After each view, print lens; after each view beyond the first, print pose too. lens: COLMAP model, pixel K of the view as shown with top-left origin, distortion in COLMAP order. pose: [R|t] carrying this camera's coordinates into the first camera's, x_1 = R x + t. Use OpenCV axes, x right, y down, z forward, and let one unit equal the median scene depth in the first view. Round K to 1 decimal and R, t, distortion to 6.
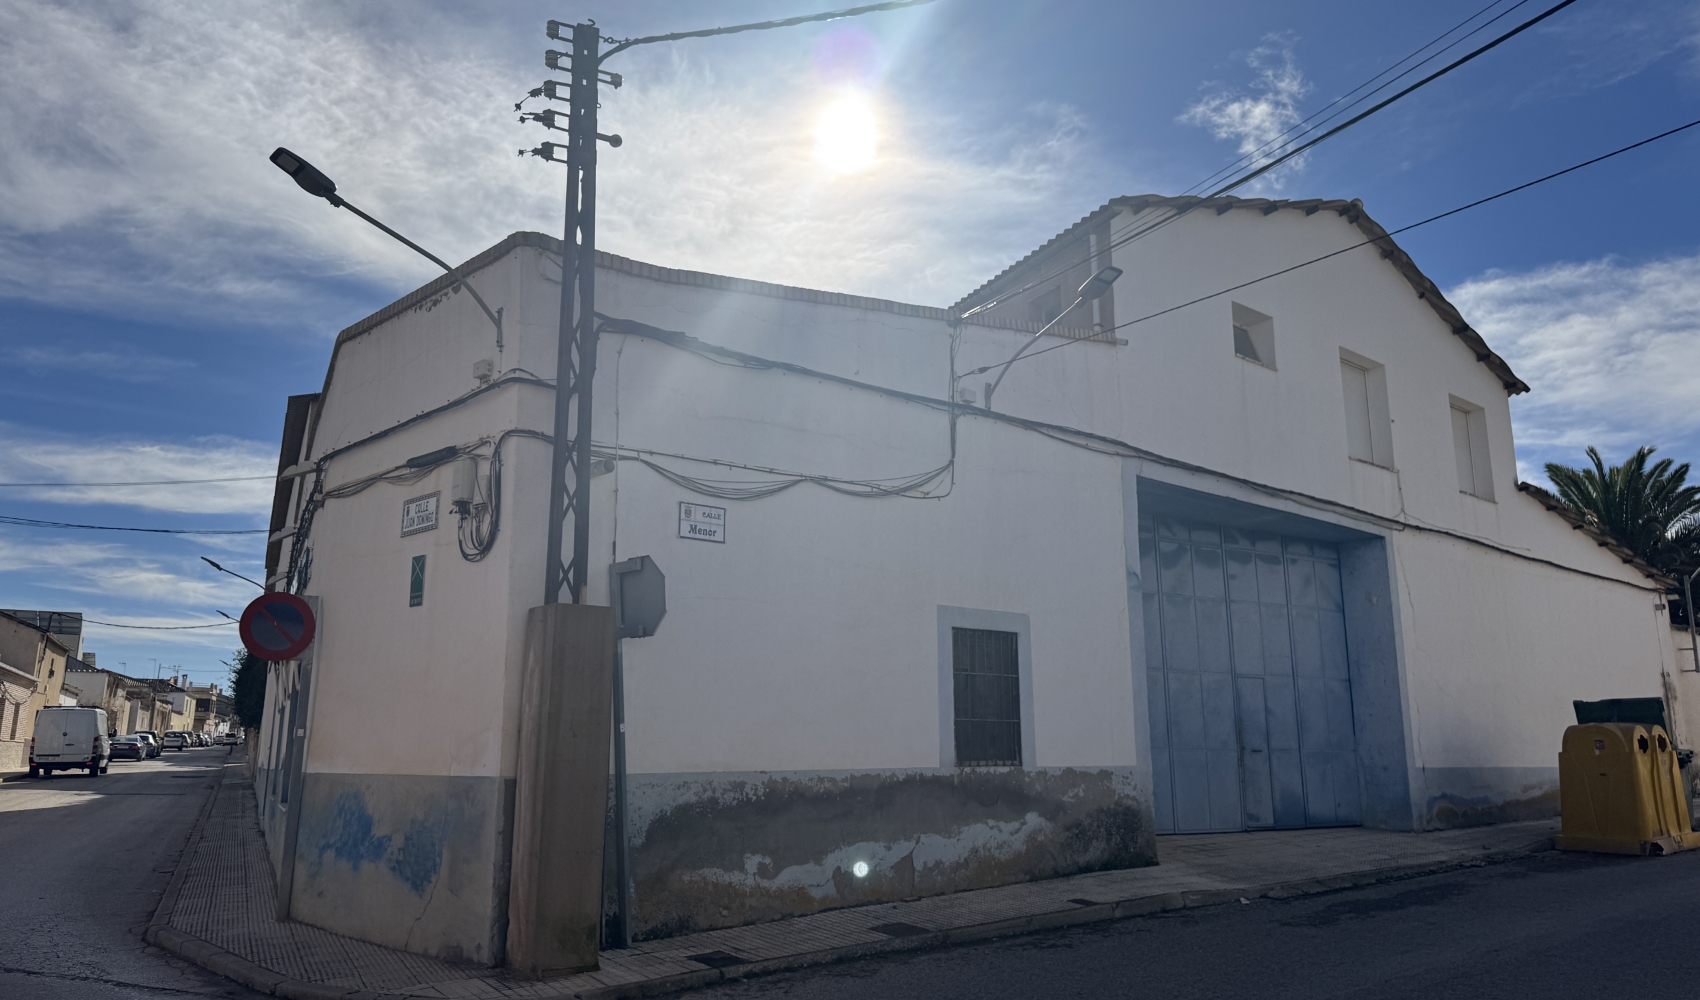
lens RADIAL K [[1144.2, 0, 850.0], [0, 1144.2, 500.0], [0, 0, 1]] dist [0.107600, -0.182704]
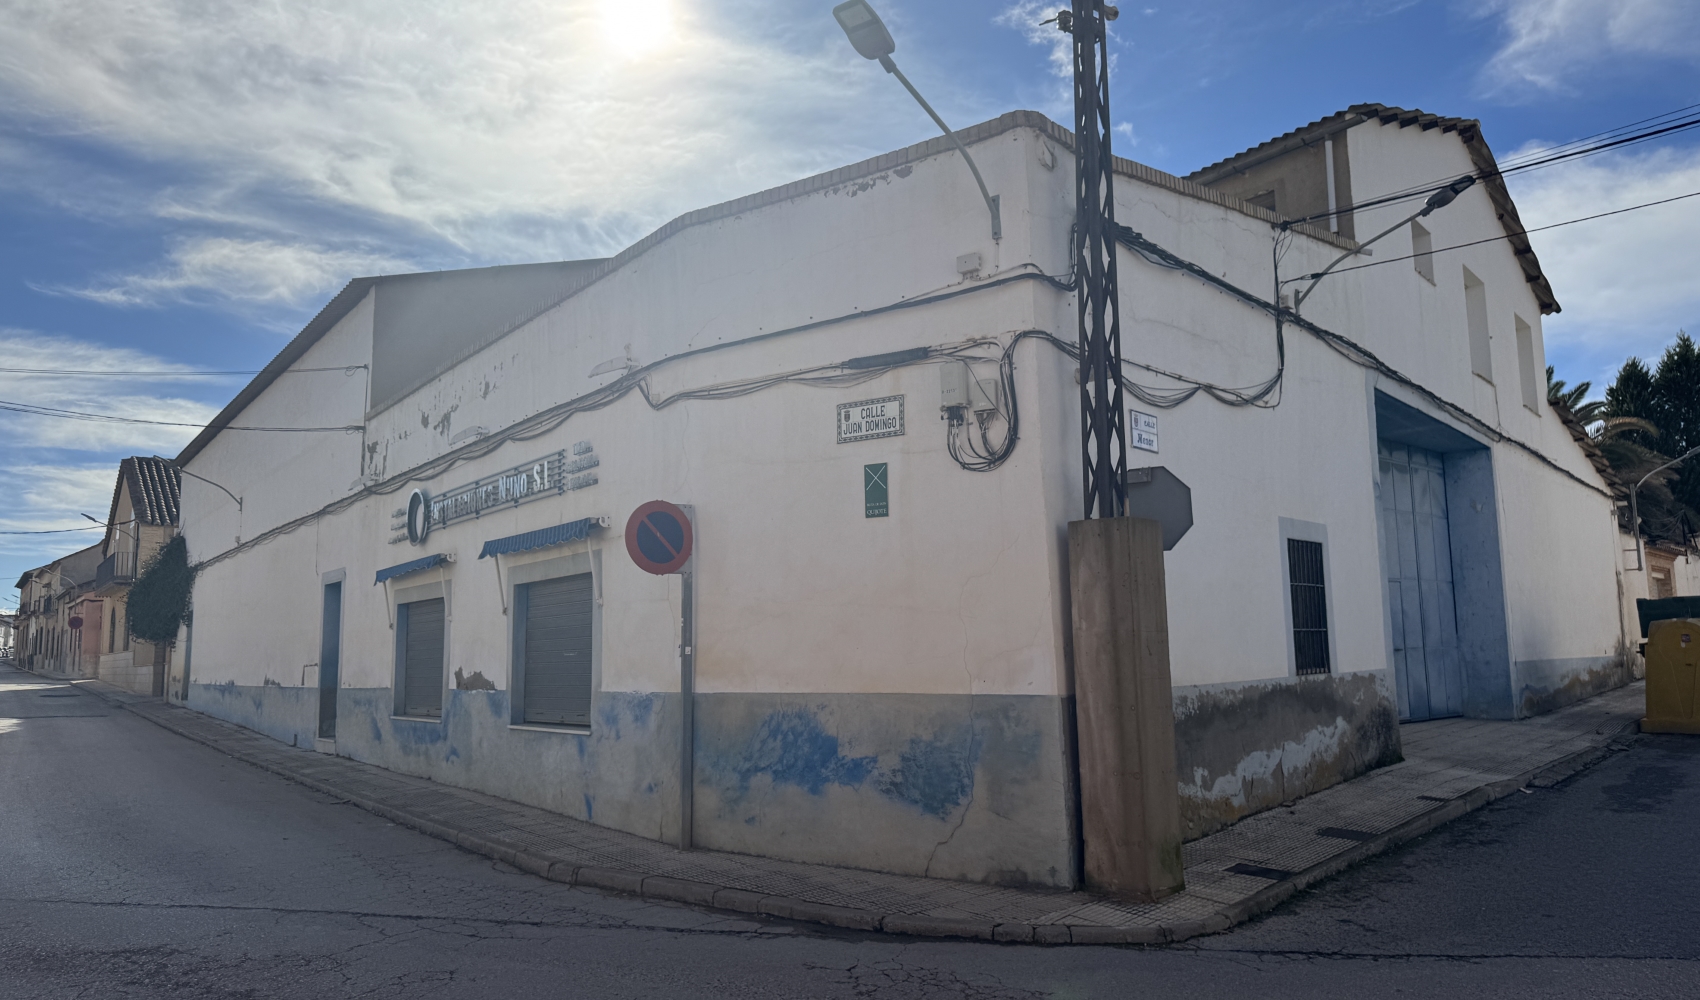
lens RADIAL K [[1146.8, 0, 850.0], [0, 1146.8, 500.0], [0, 0, 1]] dist [0.162695, -0.327471]
pose [[0.986686, 0.002385, 0.162622, -0.537038], [-0.016173, 0.996375, 0.083514, 0.000106], [-0.161833, -0.085032, 0.983148, 0.084205]]
